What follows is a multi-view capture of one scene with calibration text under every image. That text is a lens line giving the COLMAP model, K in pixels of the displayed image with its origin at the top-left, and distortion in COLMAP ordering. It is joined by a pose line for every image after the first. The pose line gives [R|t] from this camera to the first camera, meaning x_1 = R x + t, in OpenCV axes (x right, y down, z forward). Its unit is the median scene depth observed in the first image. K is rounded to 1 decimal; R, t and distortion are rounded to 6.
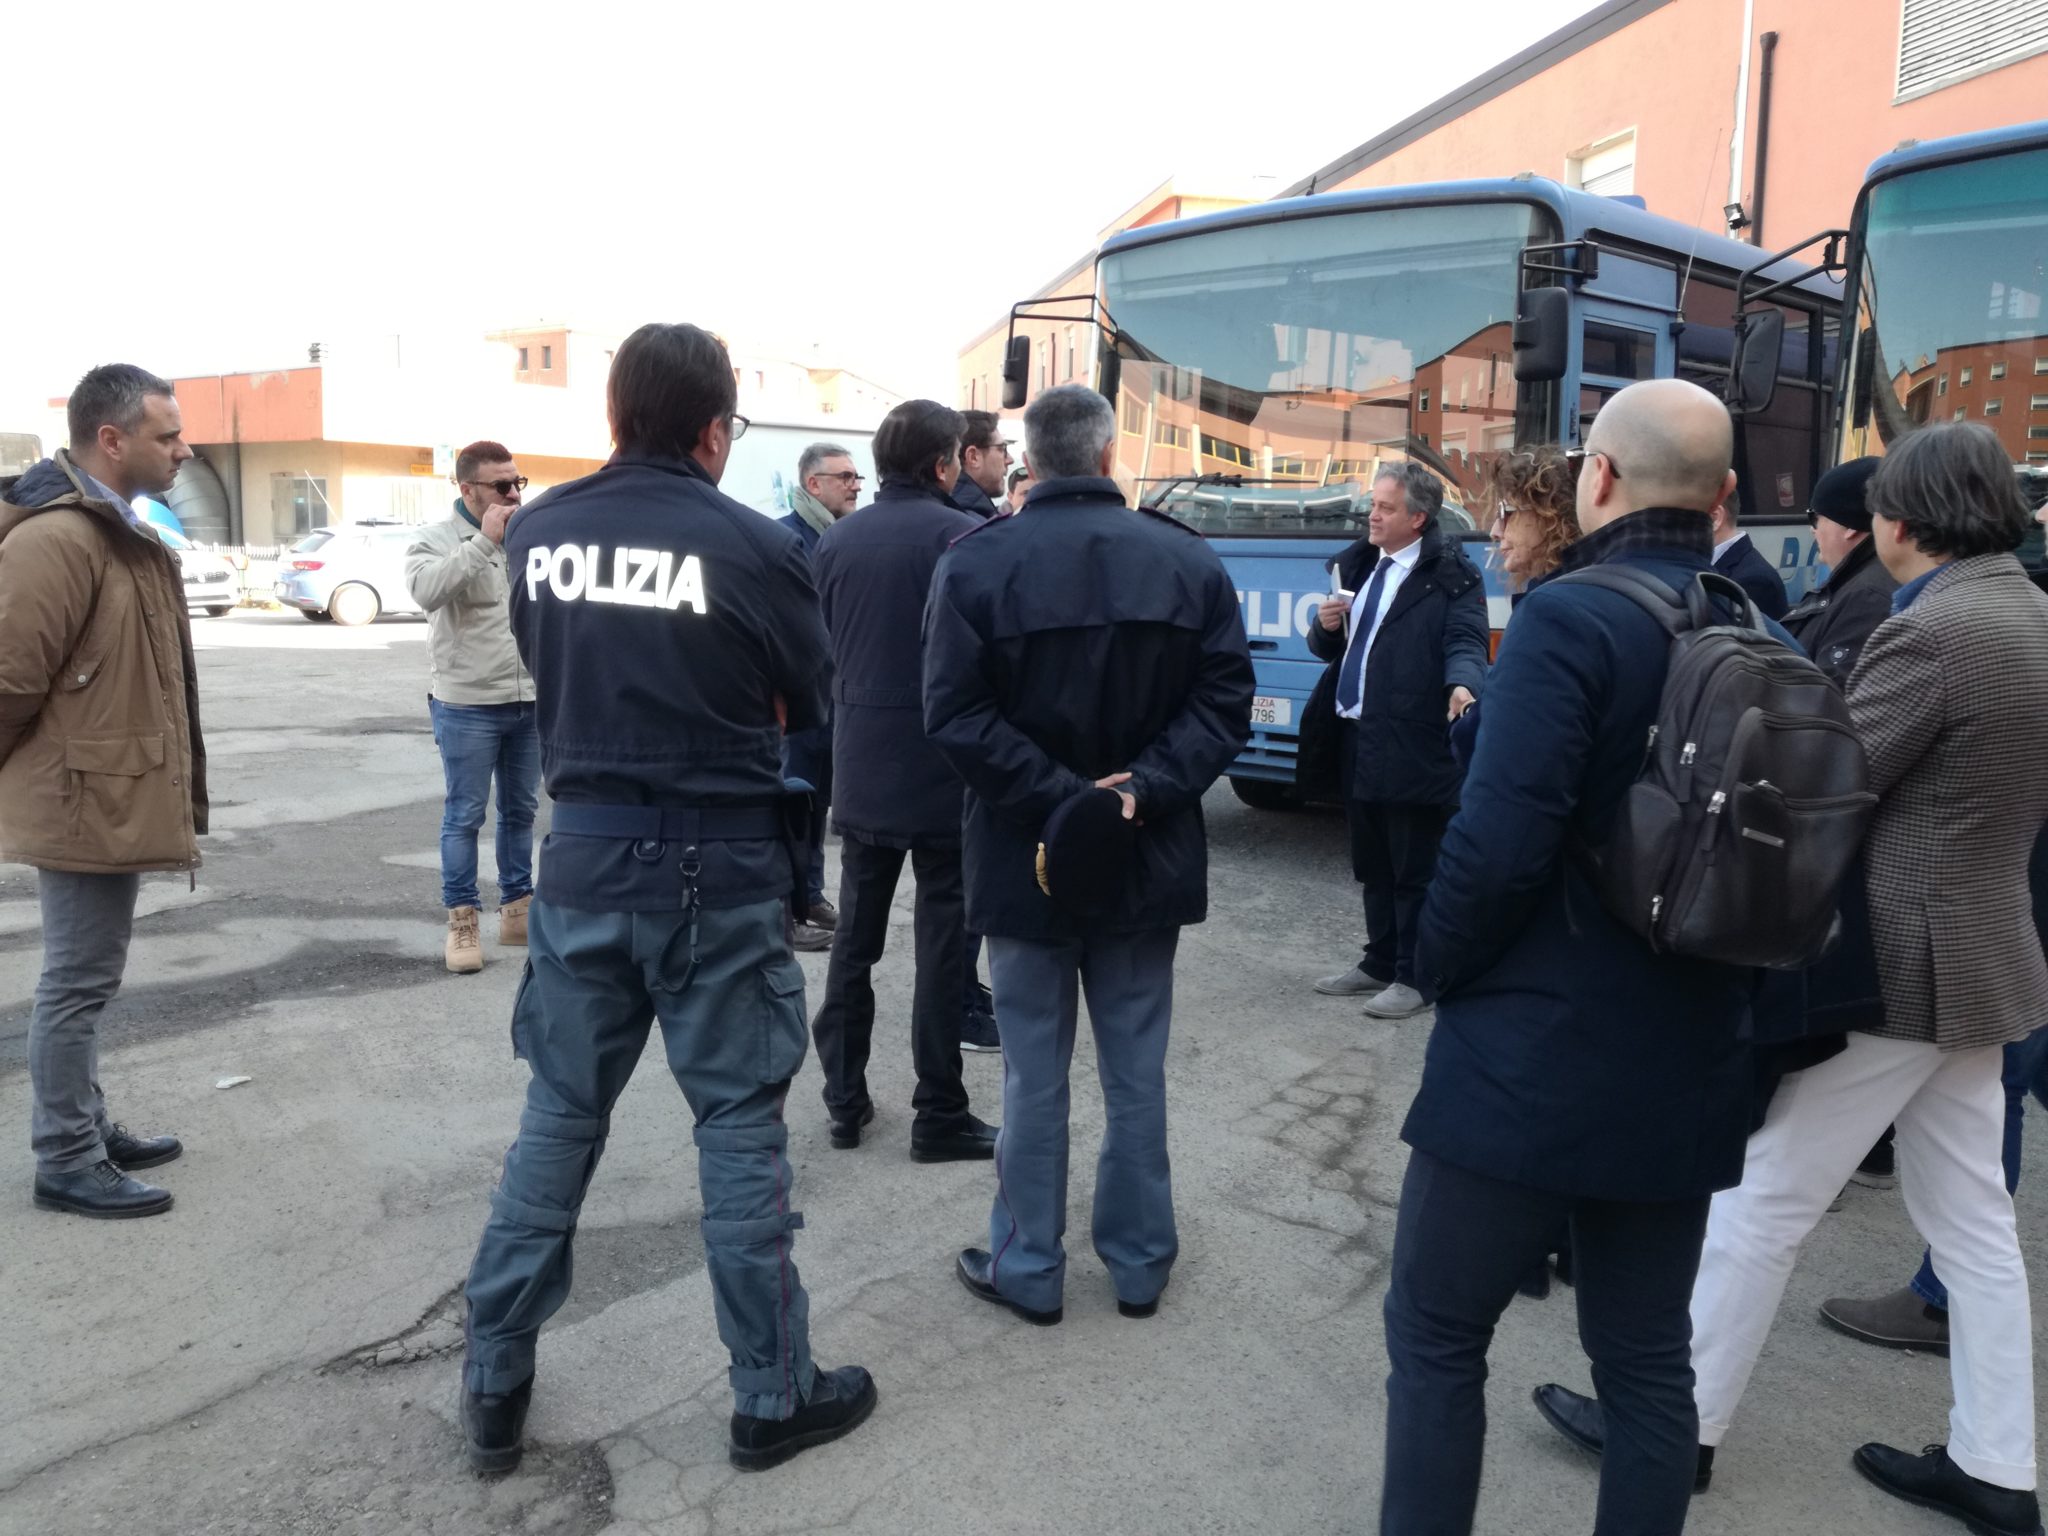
lens RADIAL K [[1615.0, 0, 1028.8], [0, 1615.0, 792.1], [0, 0, 1]] dist [0.082511, -0.152243]
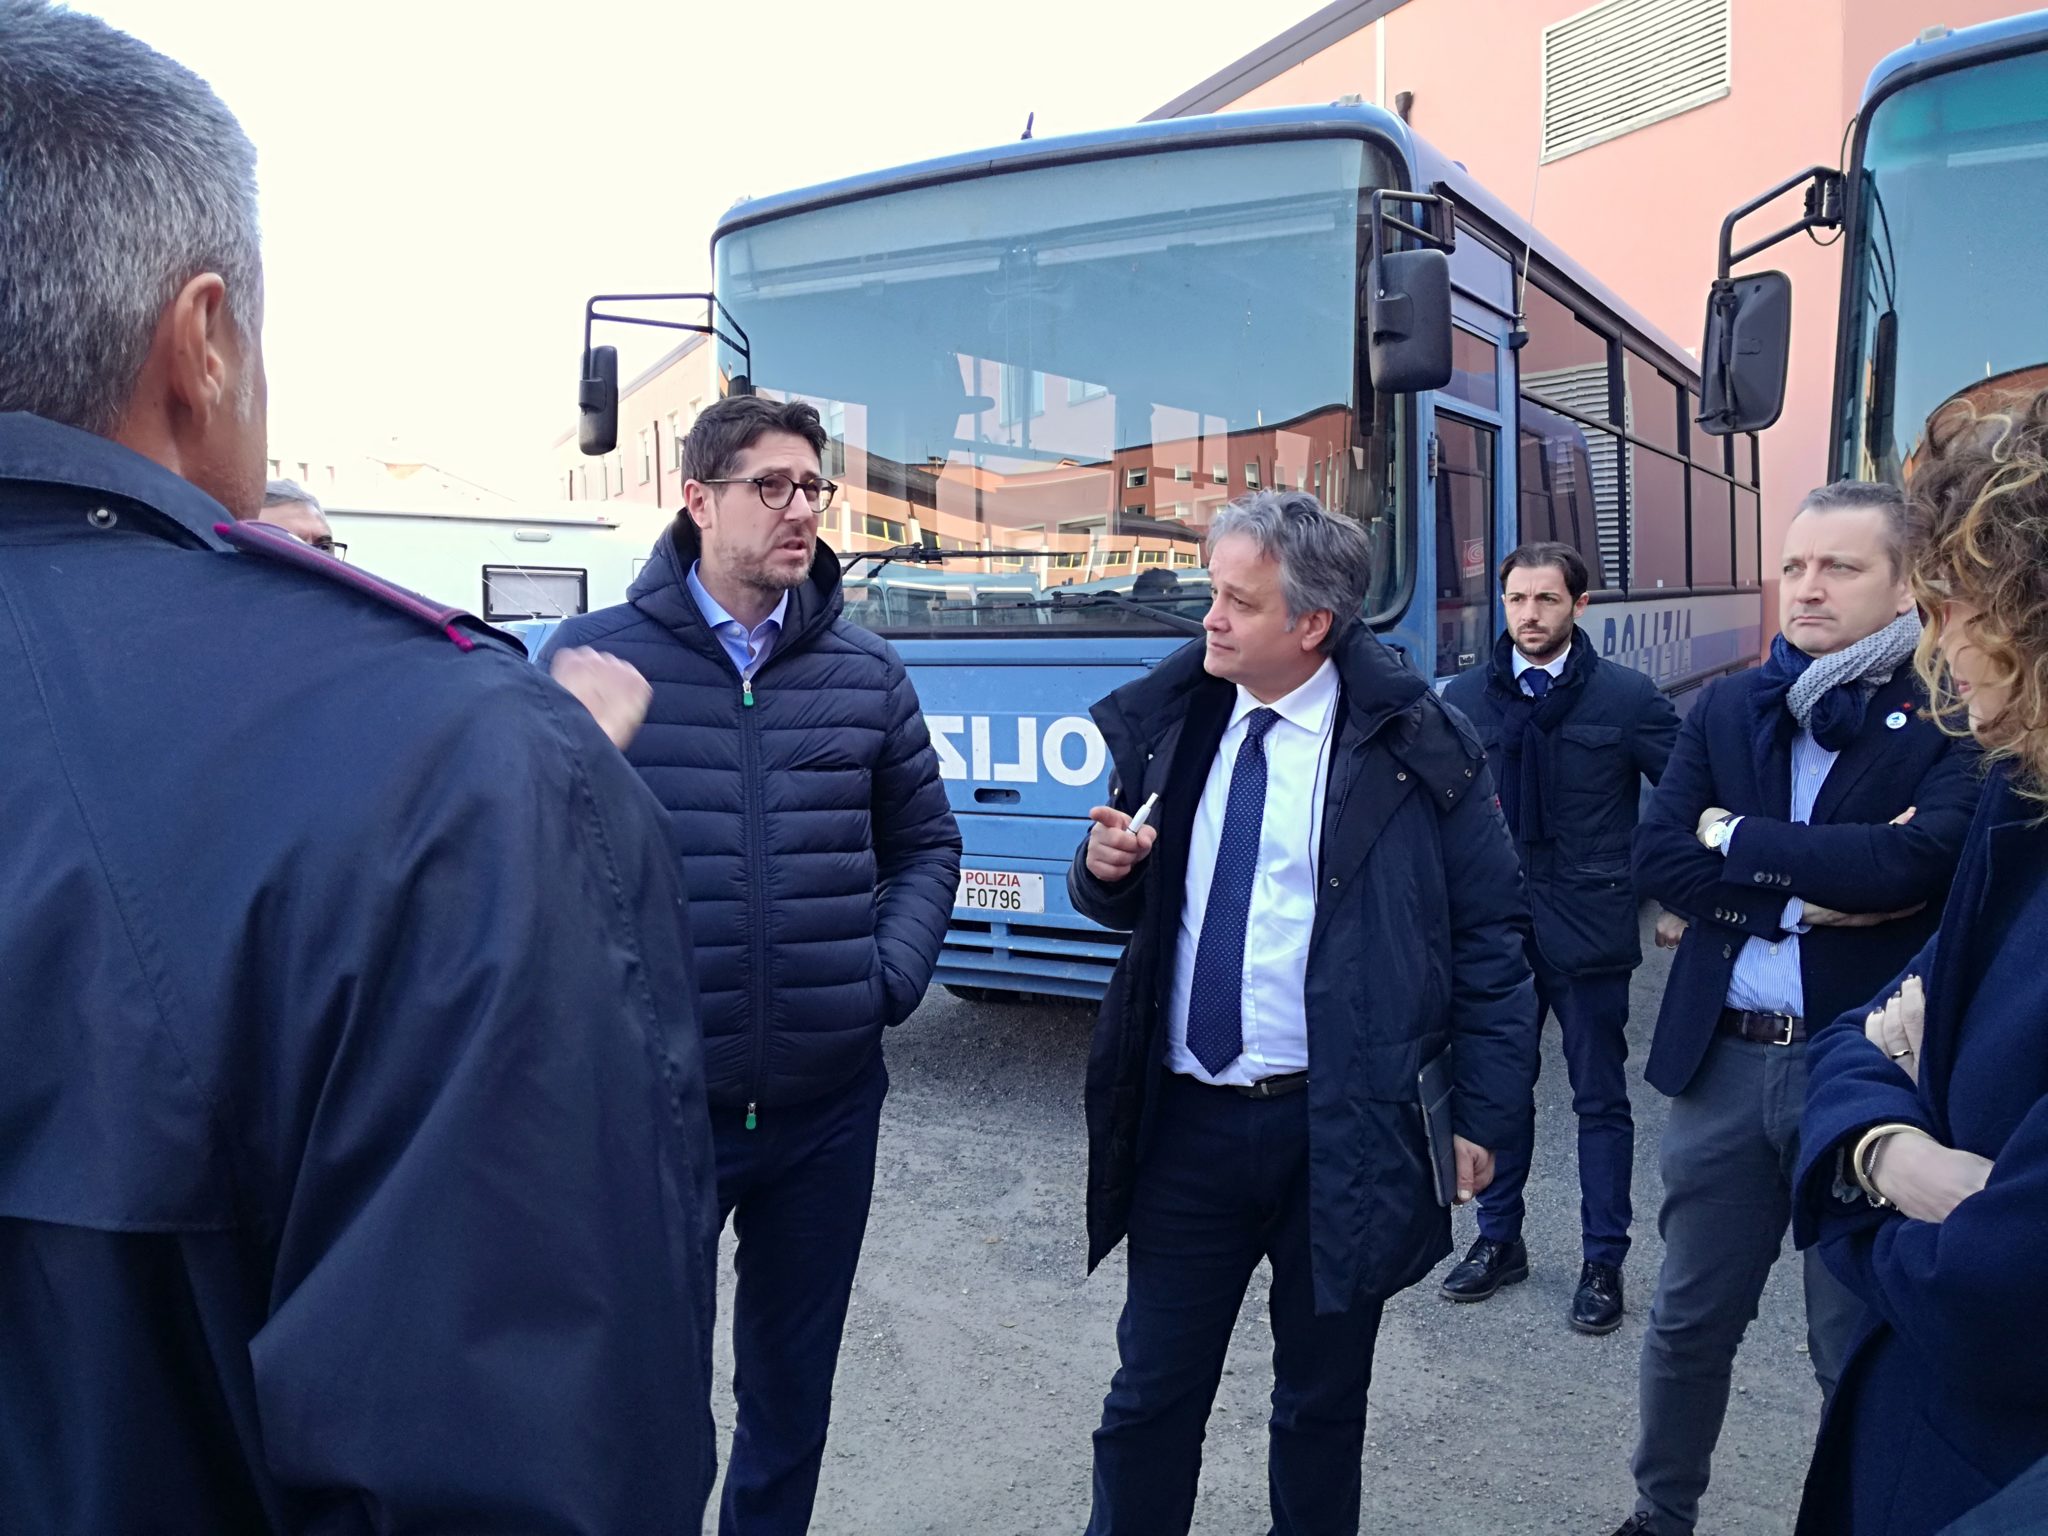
lens RADIAL K [[1683.2, 0, 1015.6], [0, 1683.2, 768.1], [0, 0, 1]] dist [0.088983, -0.171119]
pose [[0.975727, -0.044176, 0.214488, 0.003411], [0.060487, 0.995705, -0.070085, -0.053087], [-0.210471, 0.081358, 0.974209, 0.321039]]
